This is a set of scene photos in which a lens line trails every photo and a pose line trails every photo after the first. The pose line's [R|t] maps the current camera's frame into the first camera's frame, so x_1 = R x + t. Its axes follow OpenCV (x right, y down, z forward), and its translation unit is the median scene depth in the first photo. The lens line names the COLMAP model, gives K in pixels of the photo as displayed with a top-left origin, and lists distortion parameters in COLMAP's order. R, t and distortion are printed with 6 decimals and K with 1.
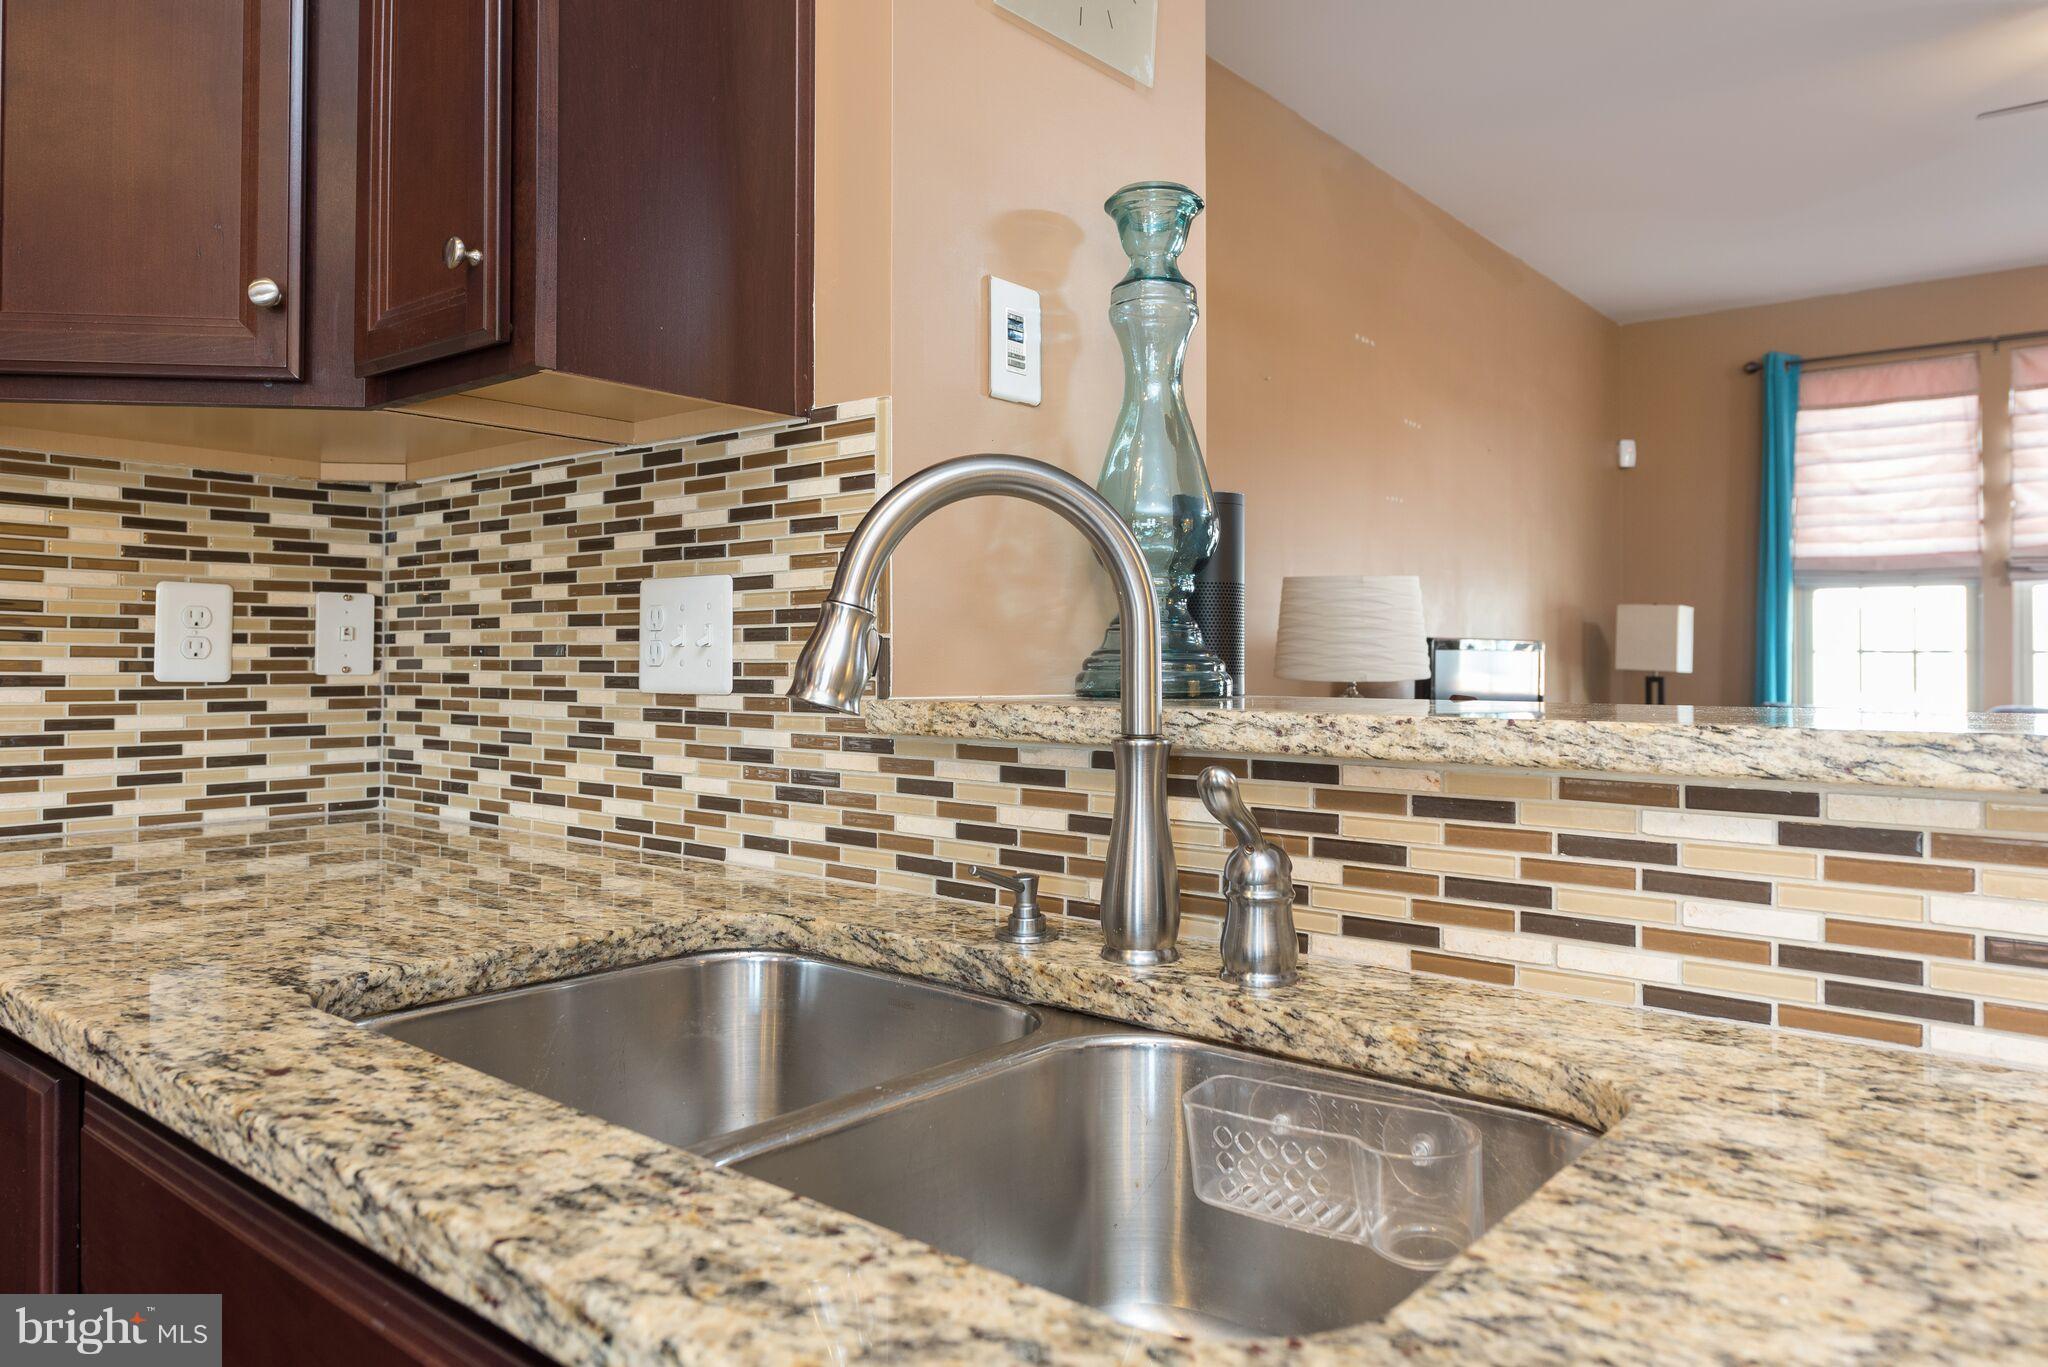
lens RADIAL K [[1354.1, 0, 1026.8], [0, 1354.1, 645.4], [0, 0, 1]] dist [-0.001481, -0.001744]
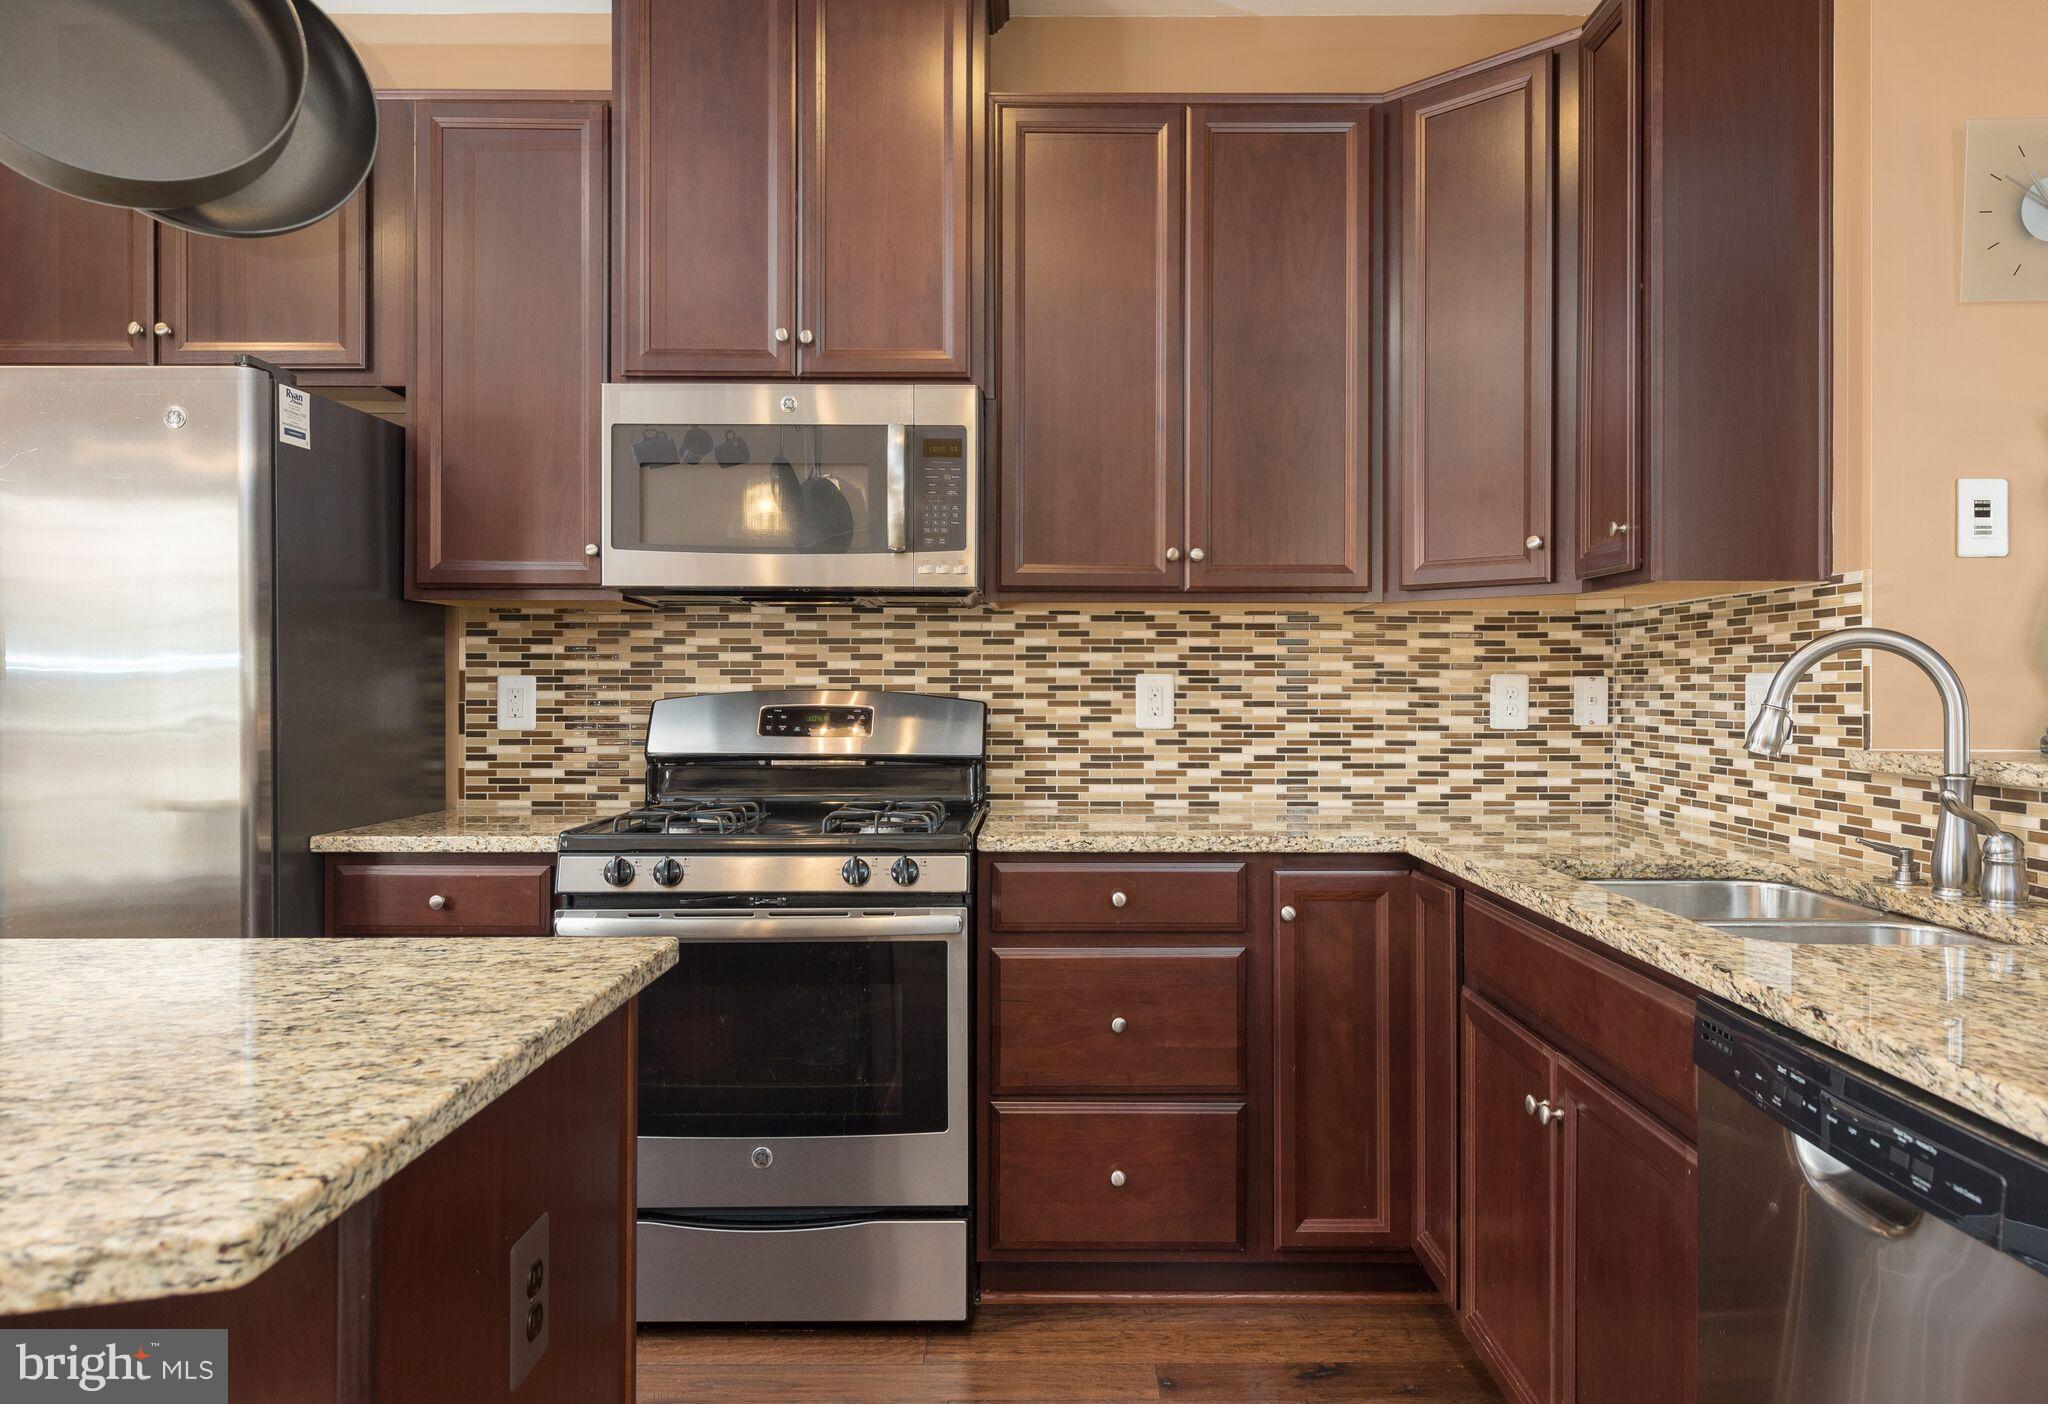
lens RADIAL K [[1401.5, 0, 1056.4], [0, 1401.5, 700.1], [0, 0, 1]] dist [0.001387, -0.002292]
pose [[0.637663, 0.000937, -0.770315, 0.469057], [0.012490, 0.999855, 0.011556, -0.043546], [0.770215, -0.016990, 0.637559, -0.701799]]
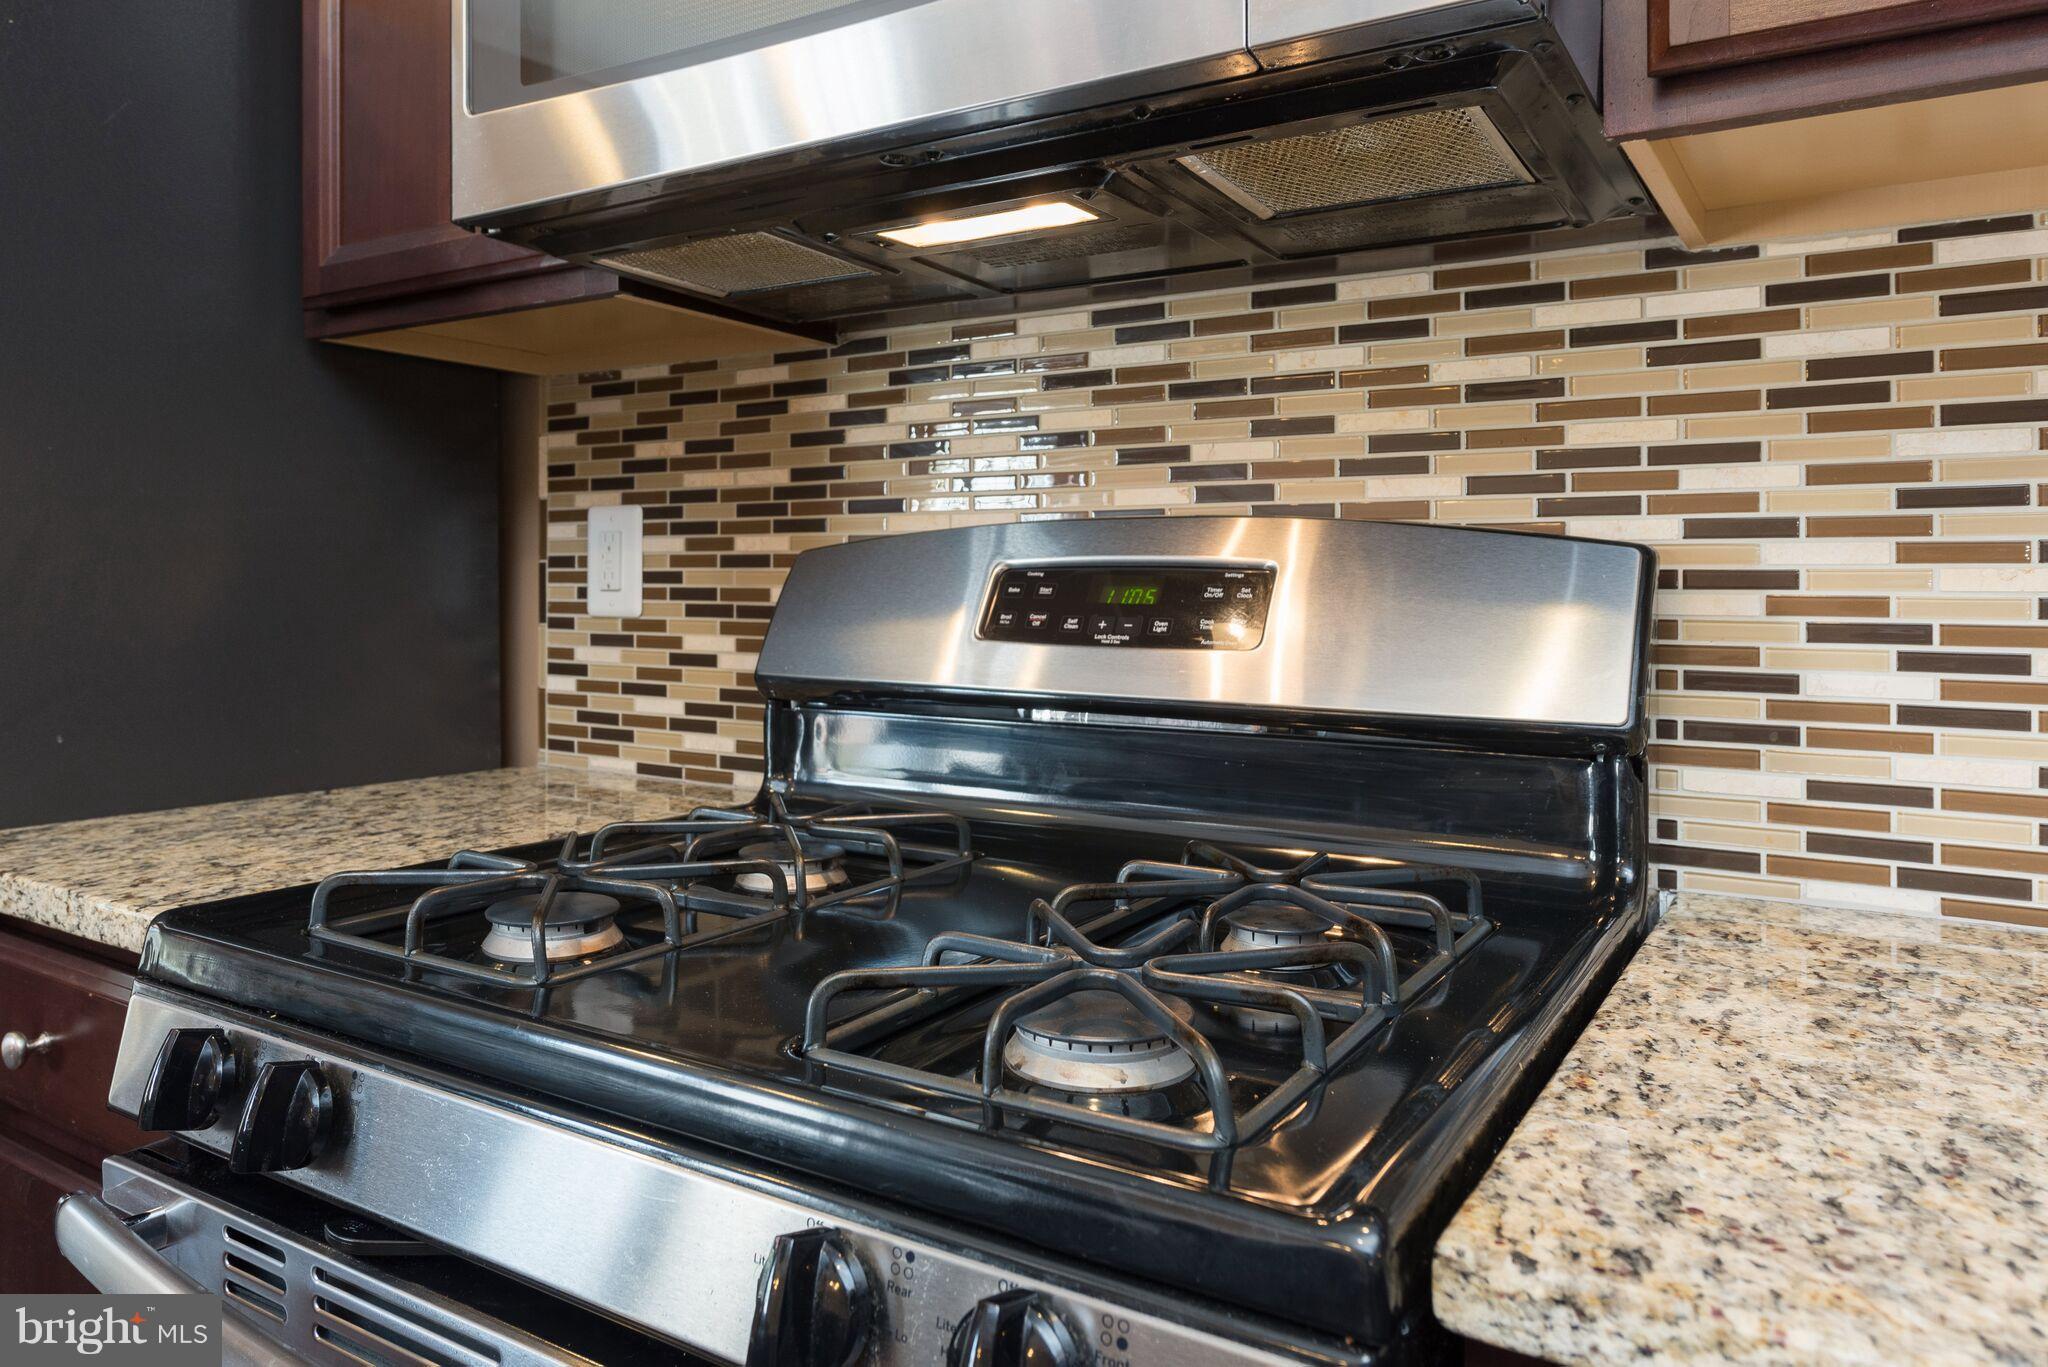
lens RADIAL K [[1411.5, 0, 981.4], [0, 1411.5, 562.1], [0, 0, 1]] dist [0.003459, -0.000131]
pose [[0.109375, -0.014812, -0.993890, -0.542379], [0.012929, 0.999826, -0.013477, -0.008861], [0.993916, -0.011376, 0.109547, 0.125555]]
